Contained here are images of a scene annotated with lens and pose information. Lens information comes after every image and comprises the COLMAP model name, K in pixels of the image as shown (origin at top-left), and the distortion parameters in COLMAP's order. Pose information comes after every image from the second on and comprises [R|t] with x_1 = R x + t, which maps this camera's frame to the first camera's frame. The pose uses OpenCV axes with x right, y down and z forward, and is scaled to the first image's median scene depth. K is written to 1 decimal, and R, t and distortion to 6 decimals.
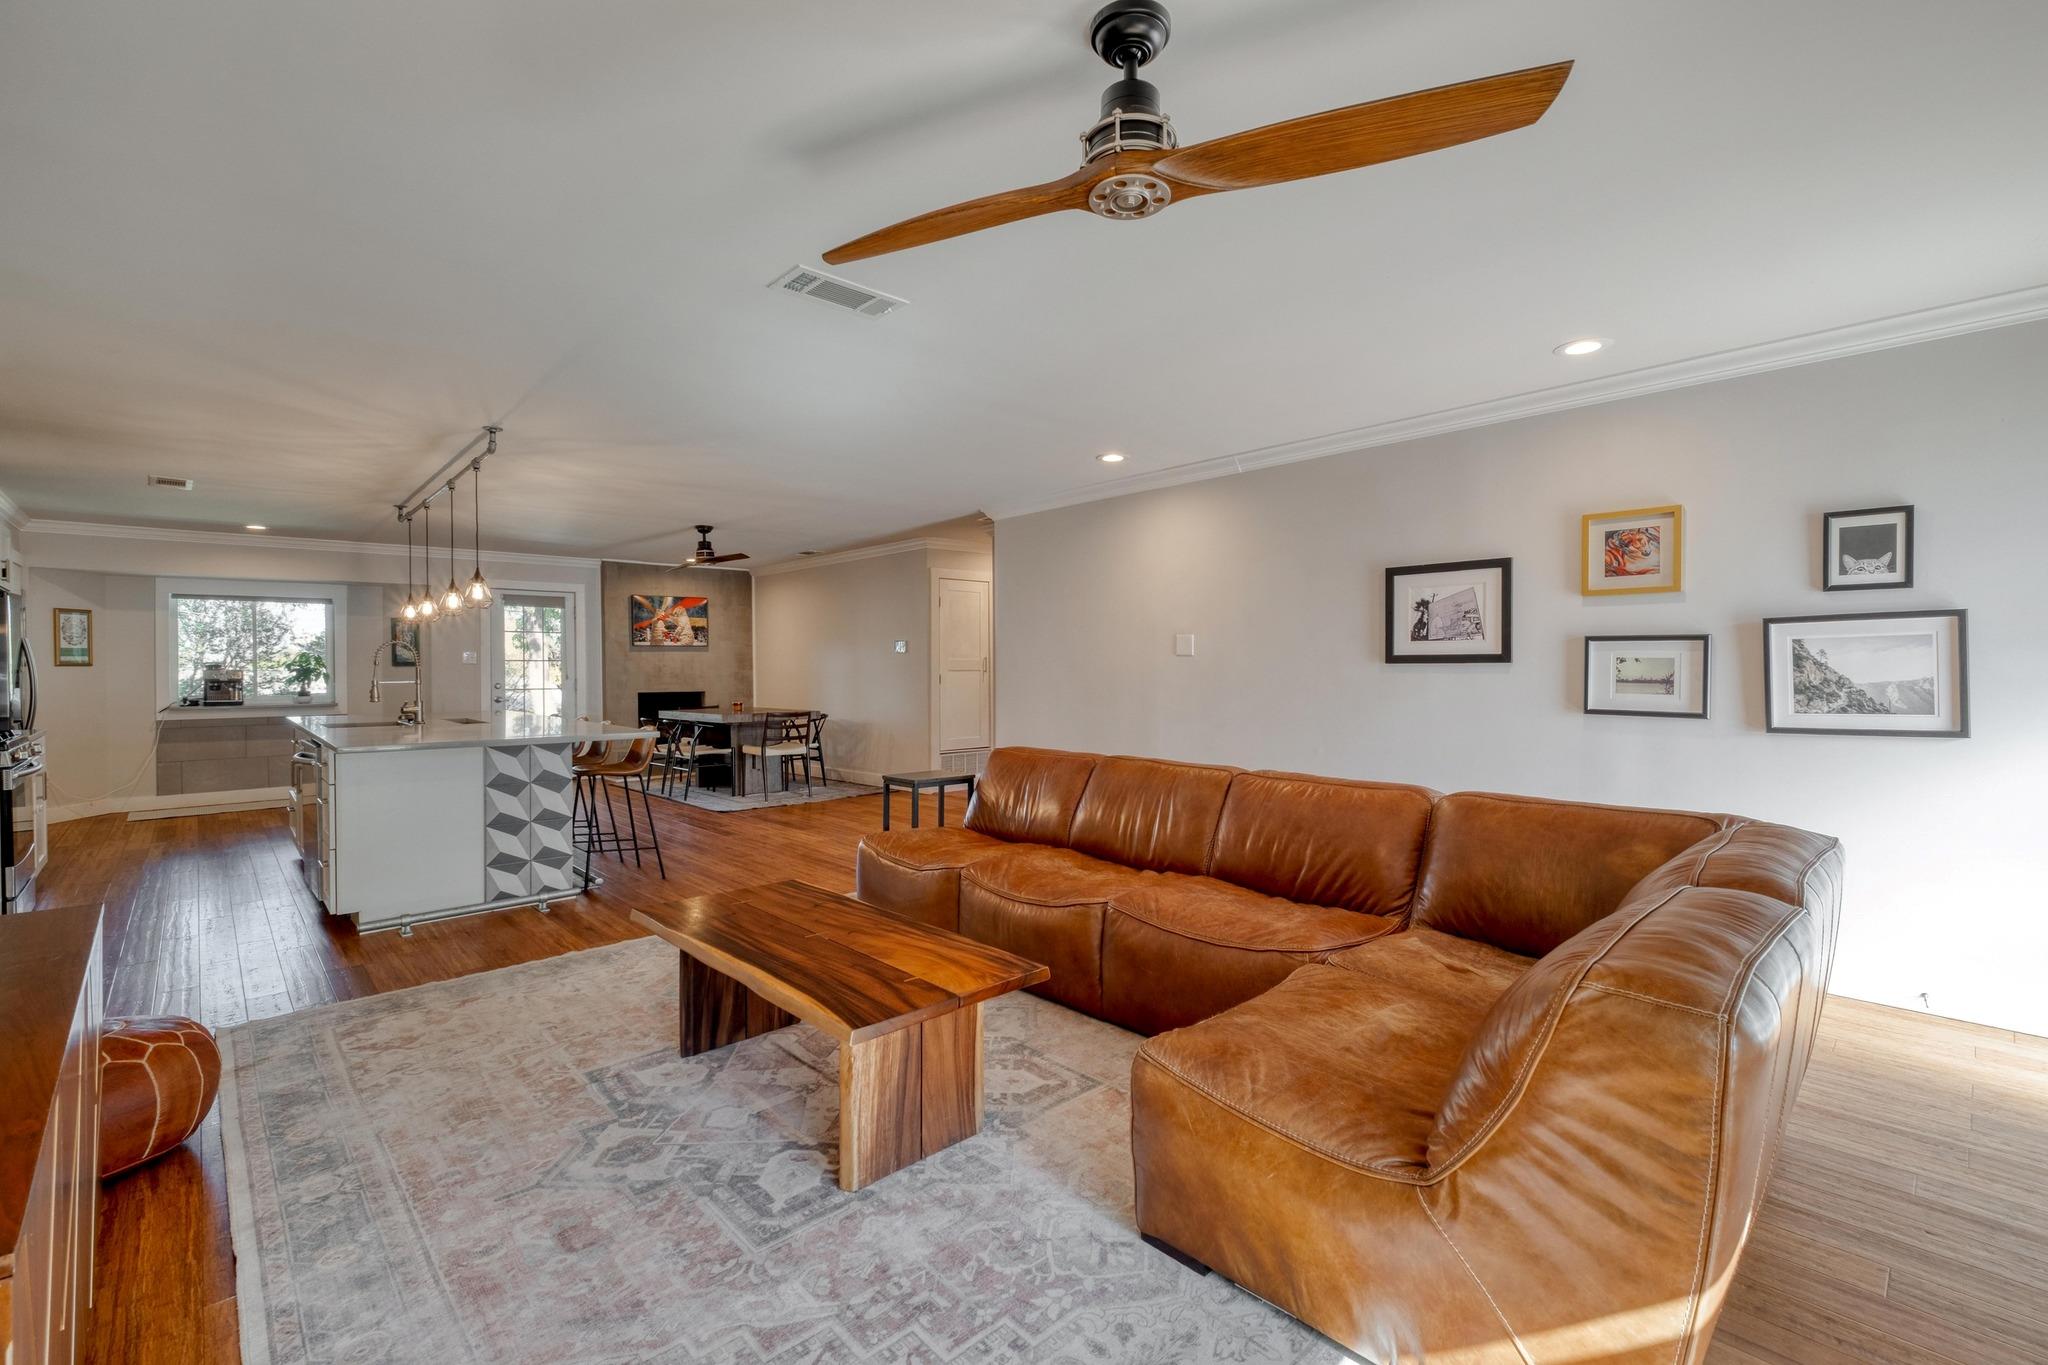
lens RADIAL K [[884.4, 0, 1038.4], [0, 884.4, 676.7], [0, 0, 1]] dist [-0.001017, -0.002610]
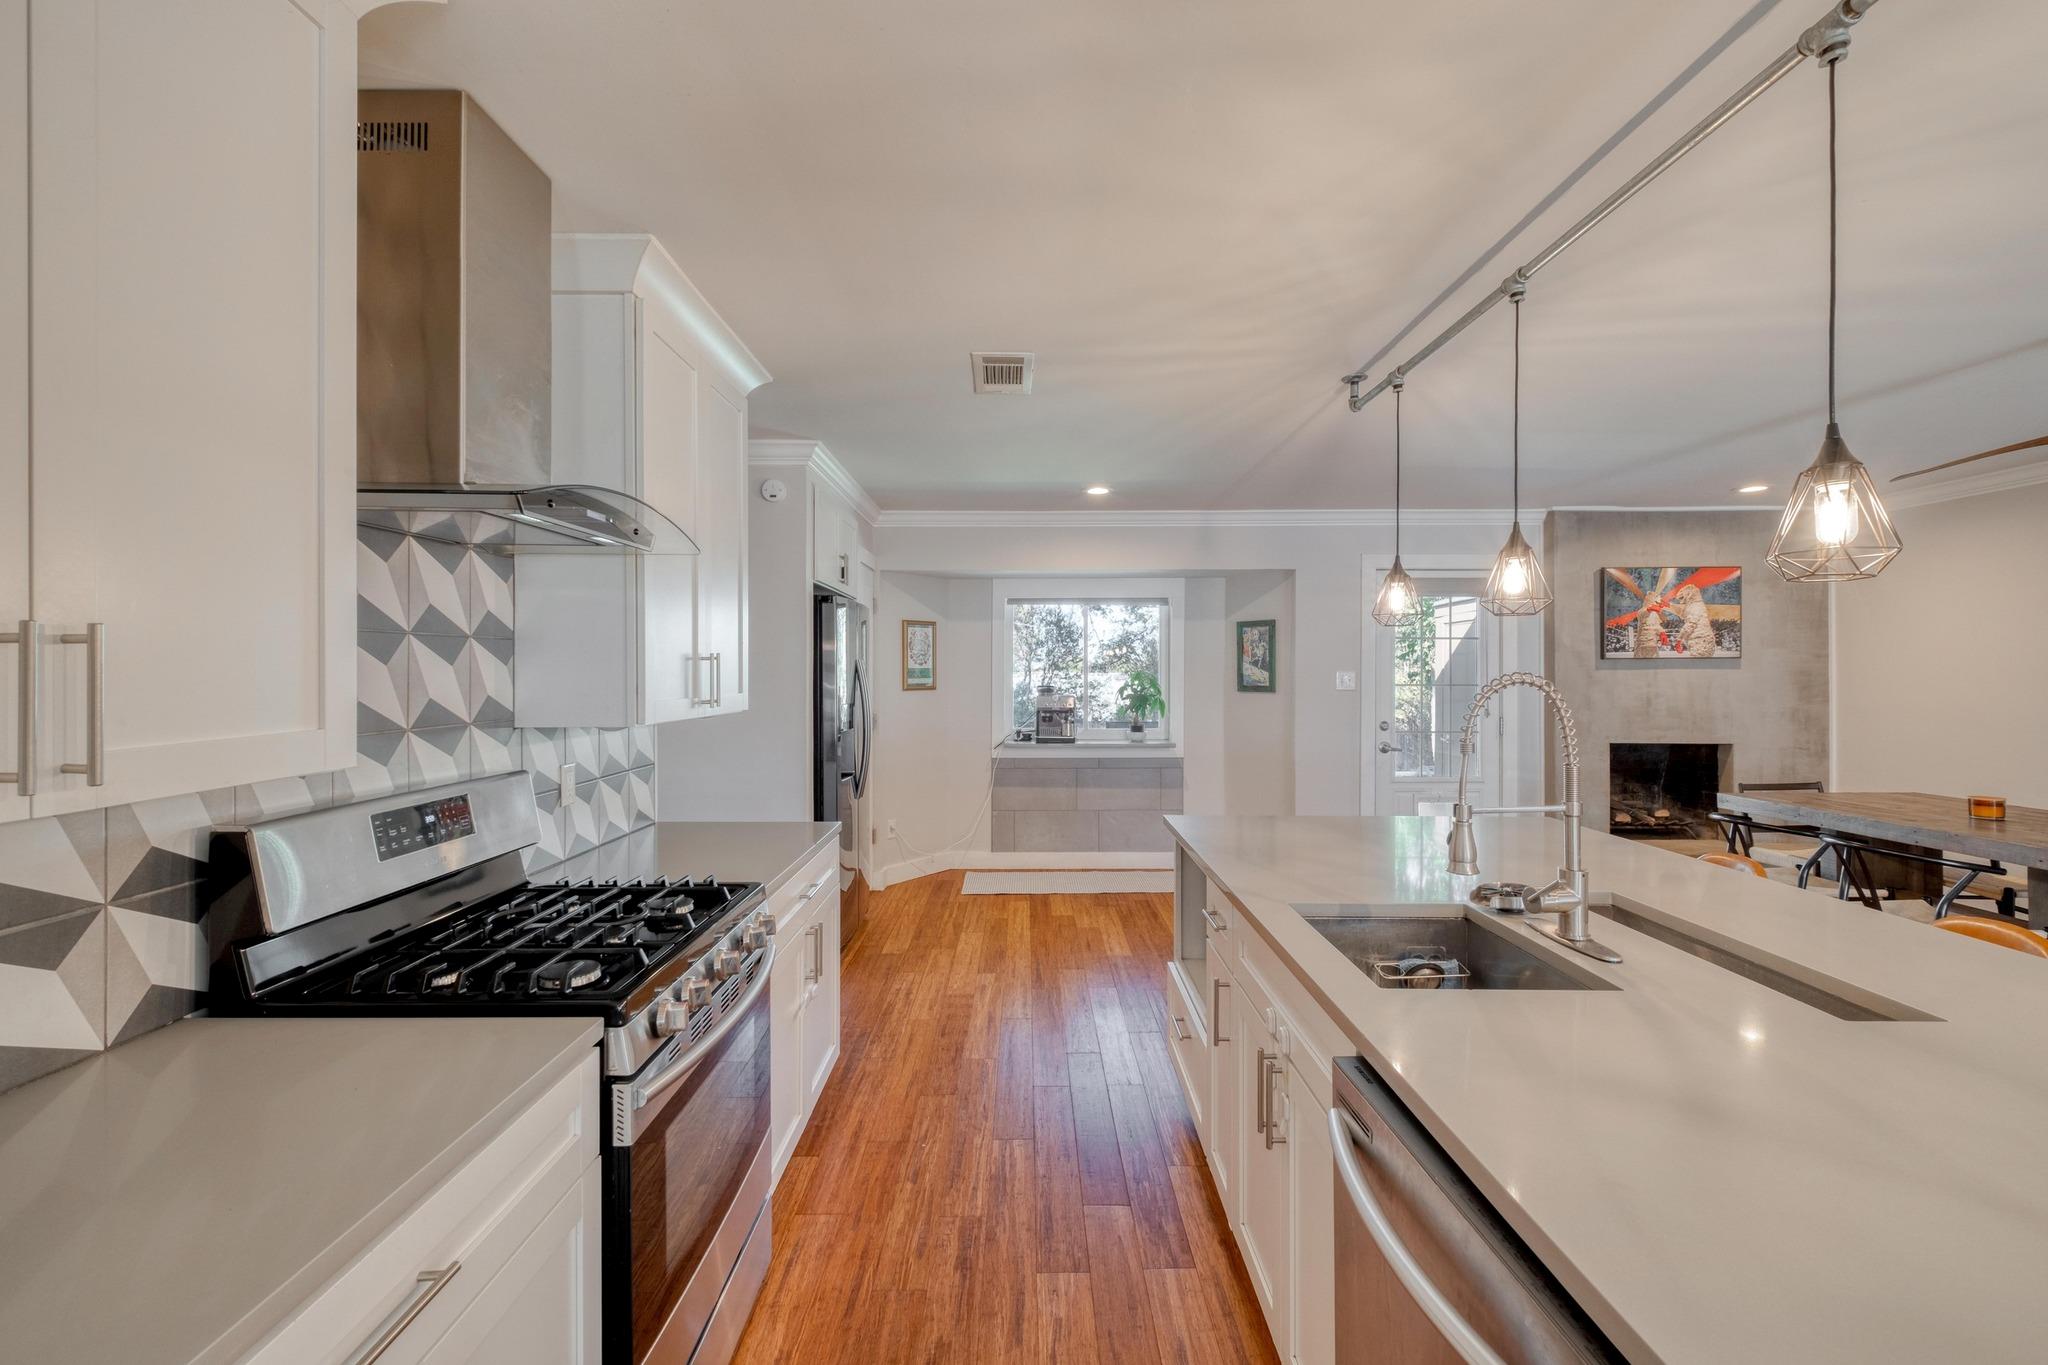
lens RADIAL K [[884.4, 0, 1024.8], [0, 884.4, 669.0], [0, 0, 1]] dist [-0.001017, -0.002610]
pose [[0.722612, 0.004386, -0.691240, -0.753864], [-0.012513, 0.999899, -0.006736, -0.045583], [0.691141, 0.013517, 0.722594, 0.779571]]
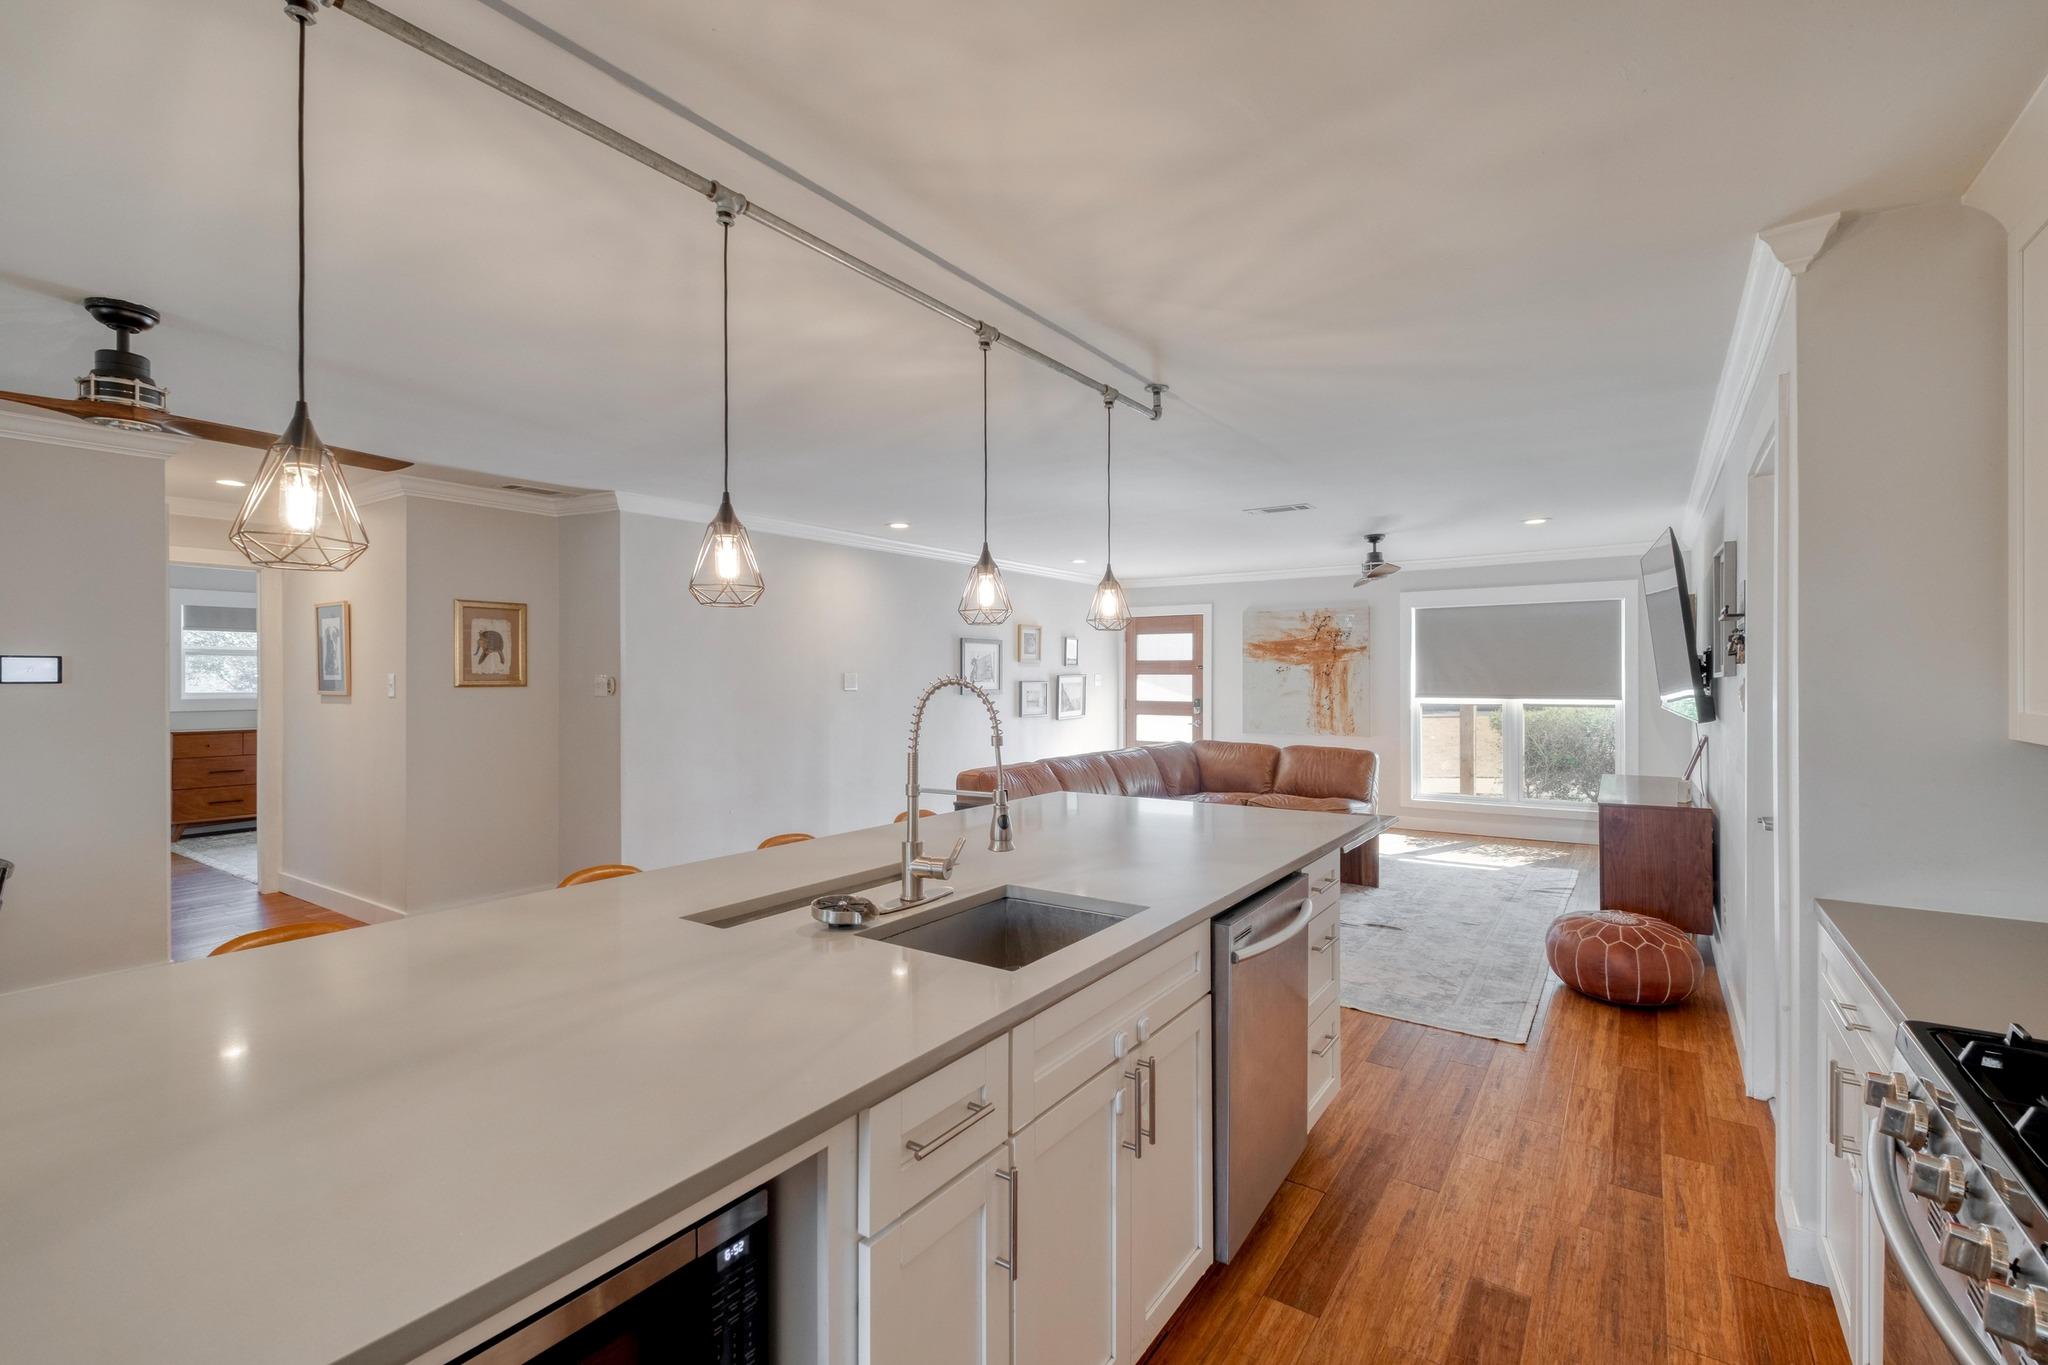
lens RADIAL K [[884.4, 0, 1014.4], [0, 884.4, 680.7], [0, 0, 1]] dist [-0.001017, -0.002610]
pose [[-0.190389, -0.004340, 0.981699, -1.267163], [0.014683, 0.999866, 0.007268, -0.053880], [-0.981599, 0.015798, -0.190300, 1.220741]]
